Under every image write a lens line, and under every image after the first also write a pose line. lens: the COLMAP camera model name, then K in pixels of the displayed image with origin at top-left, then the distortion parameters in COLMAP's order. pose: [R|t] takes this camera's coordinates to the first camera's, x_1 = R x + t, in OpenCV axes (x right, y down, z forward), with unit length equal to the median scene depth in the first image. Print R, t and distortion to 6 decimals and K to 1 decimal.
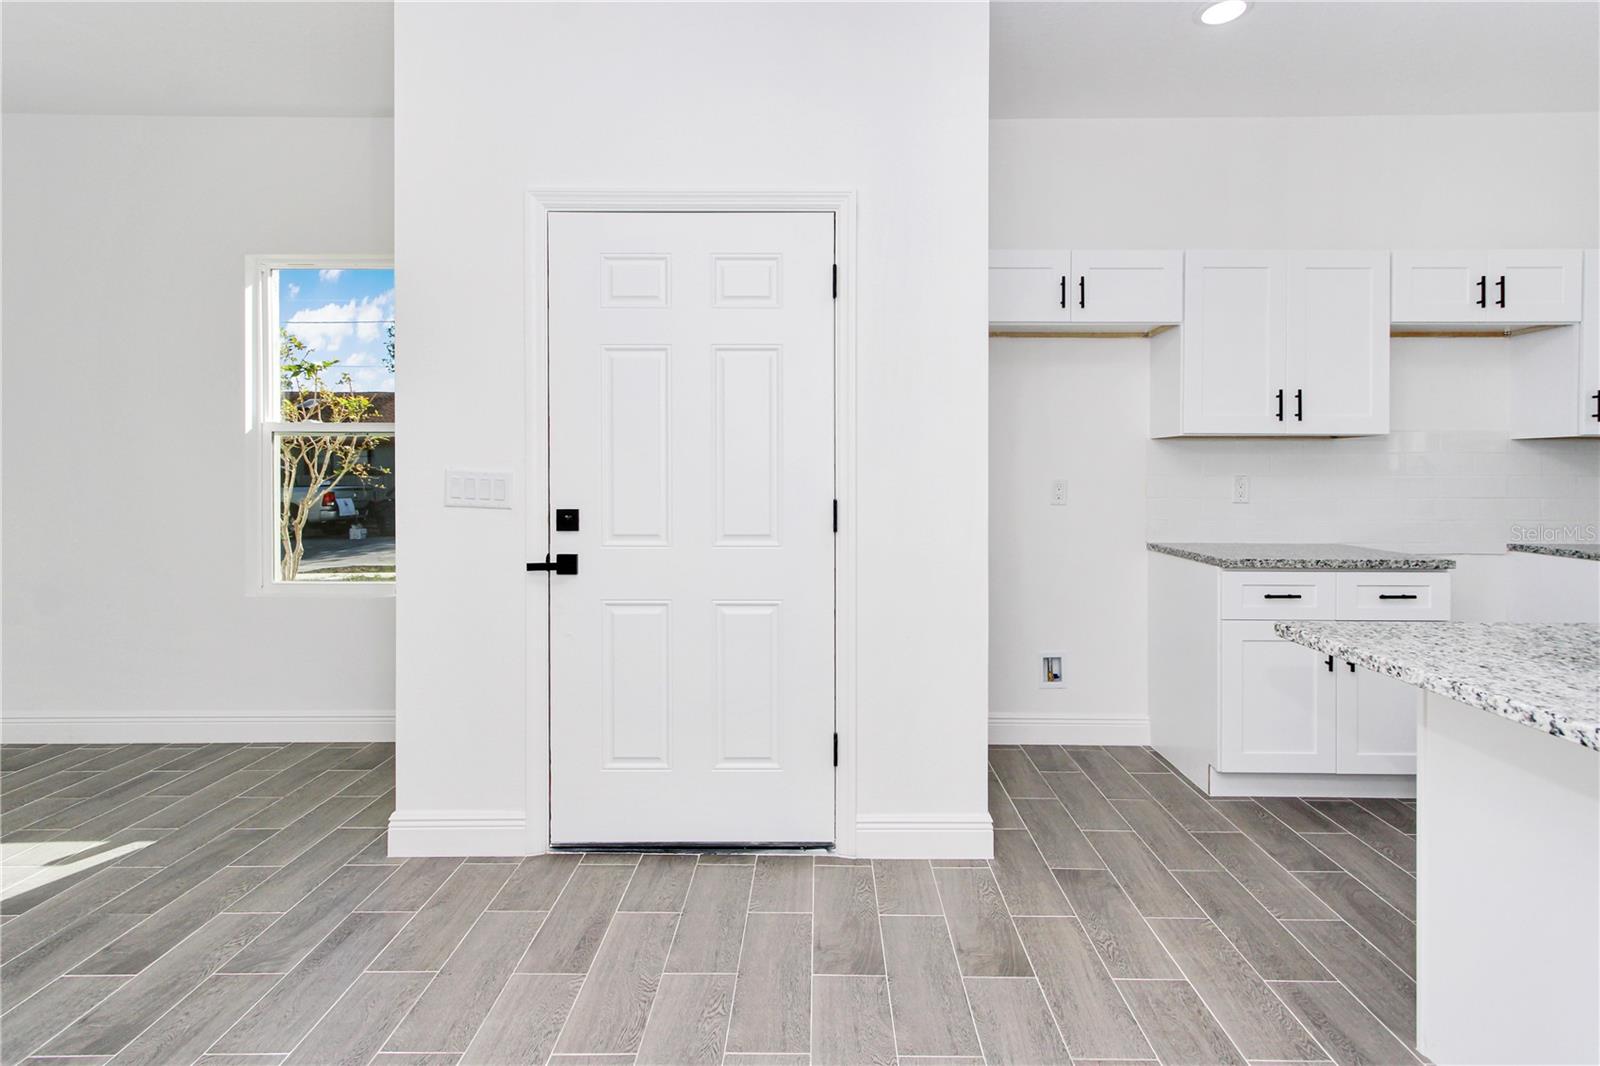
lens RADIAL K [[743.0, 0, 803.4], [0, 743.0, 479.9], [0, 0, 1]] dist [0.019564, -0.000524]
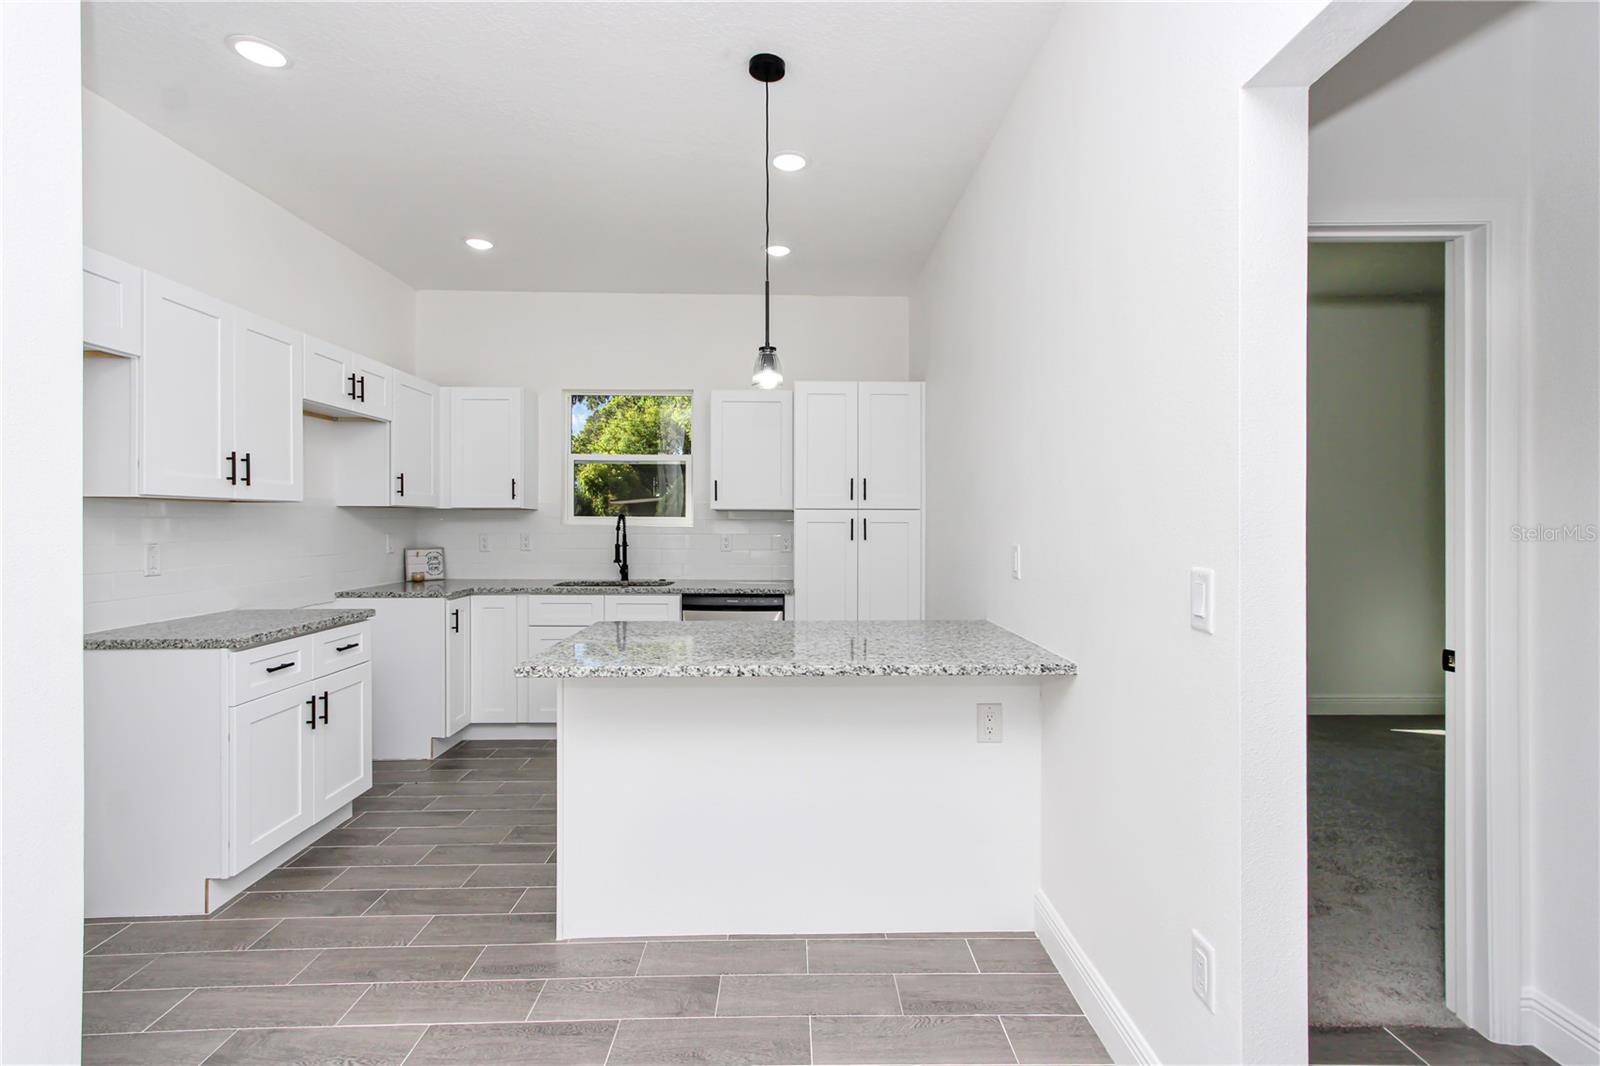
lens RADIAL K [[756.6, 0, 793.2], [0, 756.6, 524.0], [0, 0, 1]] dist [-0.001325, 0.001402]
pose [[-0.014272, -0.012483, 0.999820, -0.359226], [0.019554, 0.999727, 0.012761, -0.032632], [-0.999707, 0.019733, -0.014024, 0.311318]]
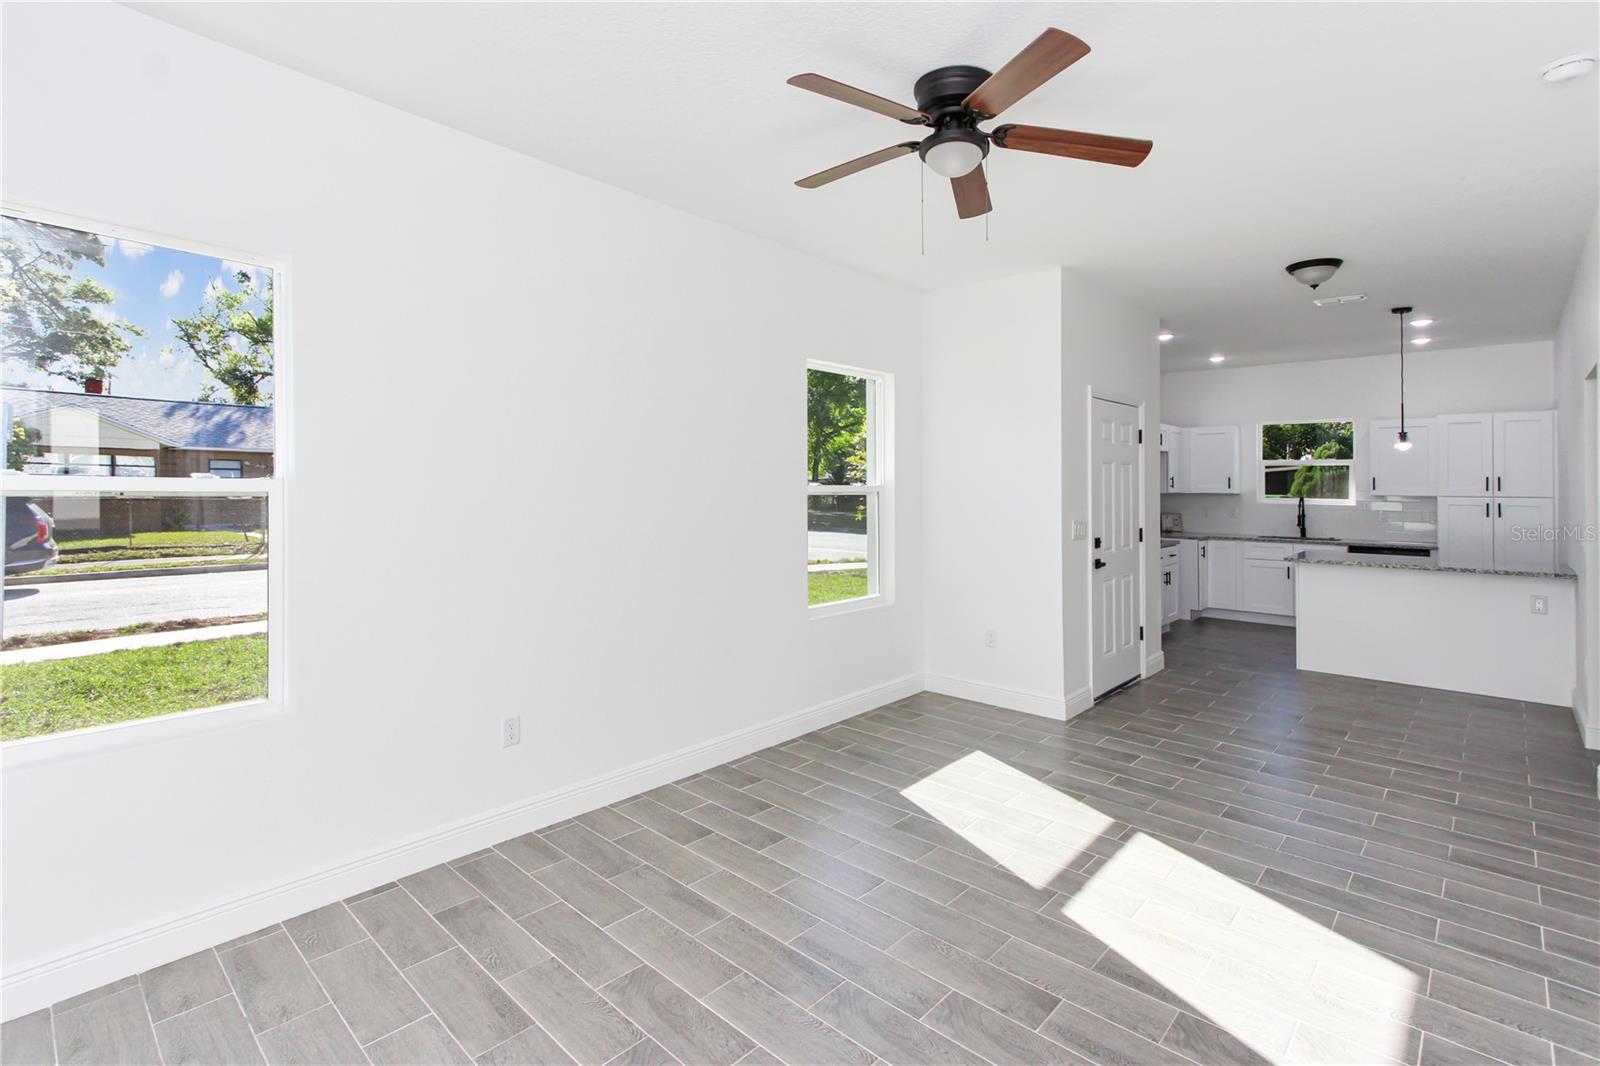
lens RADIAL K [[756.6, 0, 771.7], [0, 756.6, 490.3], [0, 0, 1]] dist [-0.001325, 0.001402]
pose [[0.690433, -0.009670, 0.723332, -2.093117], [0.015171, 0.999884, -0.001114, -0.094139], [-0.723238, 0.011743, 0.690499, 0.152183]]
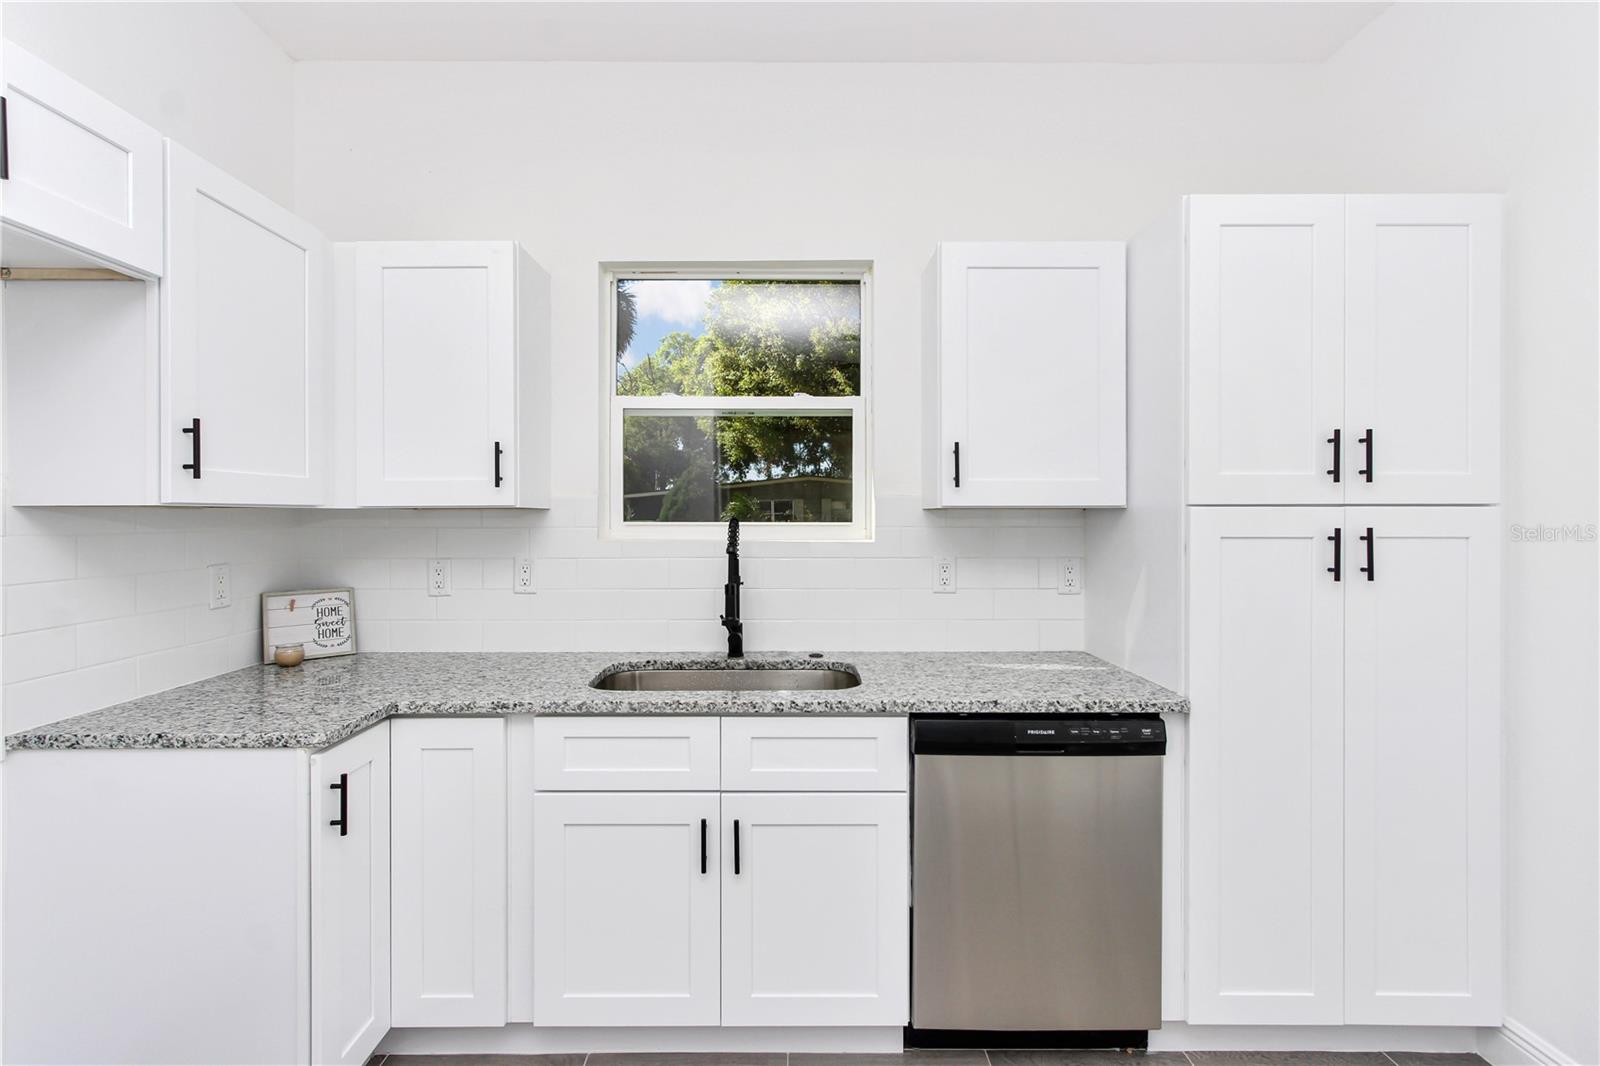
lens RADIAL K [[771.3, 0, 788.3], [0, 771.3, 512.9], [0, 0, 1]] dist [0.002395, 0.005077]
pose [[-0.004474, -0.004991, 0.999978, 0.542155], [0.022675, 0.999730, 0.005091, -0.048944], [-0.999733, 0.022697, -0.004359, 0.622238]]
